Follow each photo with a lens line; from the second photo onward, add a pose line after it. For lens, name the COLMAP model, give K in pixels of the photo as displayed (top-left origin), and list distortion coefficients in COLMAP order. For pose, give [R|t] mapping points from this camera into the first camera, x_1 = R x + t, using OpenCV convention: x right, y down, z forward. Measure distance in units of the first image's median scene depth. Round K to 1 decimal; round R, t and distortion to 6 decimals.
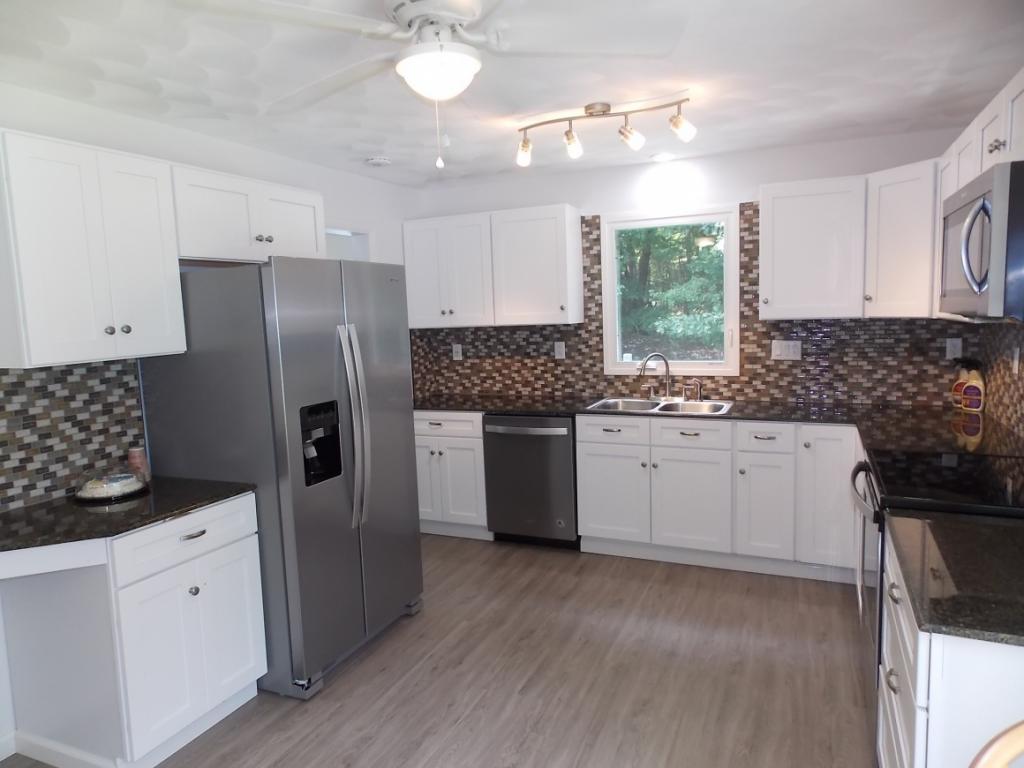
lens RADIAL K [[690.1, 0, 512.1], [0, 690.1, 387.7], [0, 0, 1]] dist [0.007790, 0.006253]
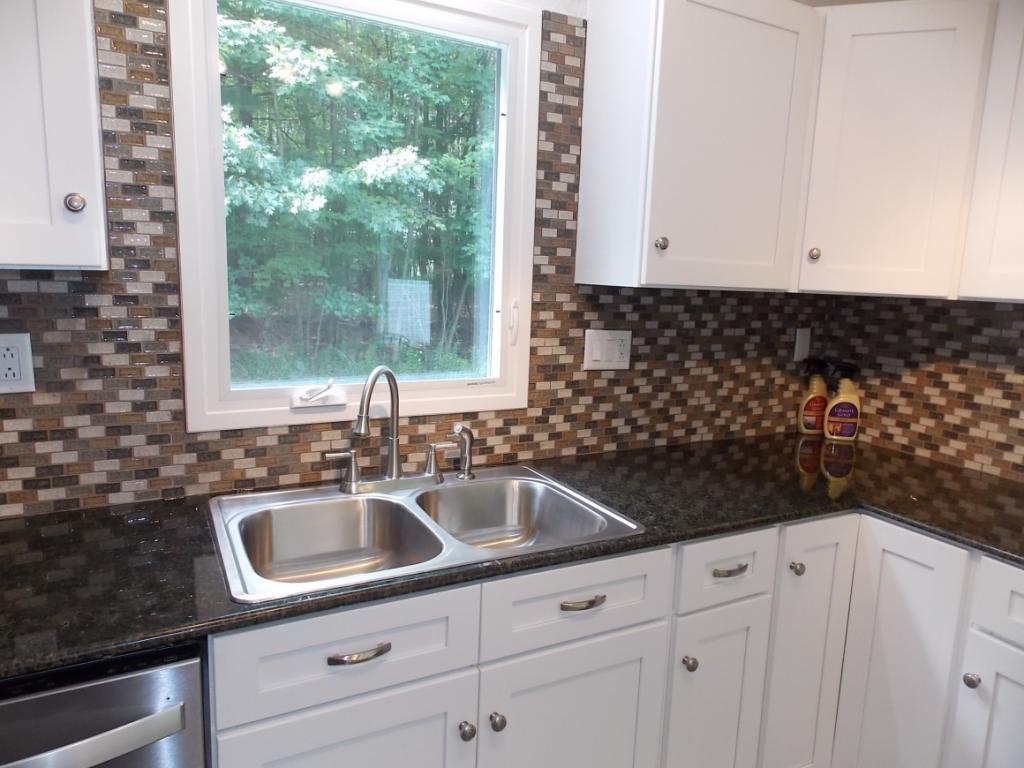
lens RADIAL K [[690.1, 0, 511.3], [0, 690.1, 375.7], [0, 0, 1]] dist [0.007790, 0.006253]
pose [[0.609368, -0.064893, 0.790228, -0.035095], [0.033450, 0.997862, 0.056149, -0.064854], [-0.792182, -0.007782, 0.610235, 0.740426]]
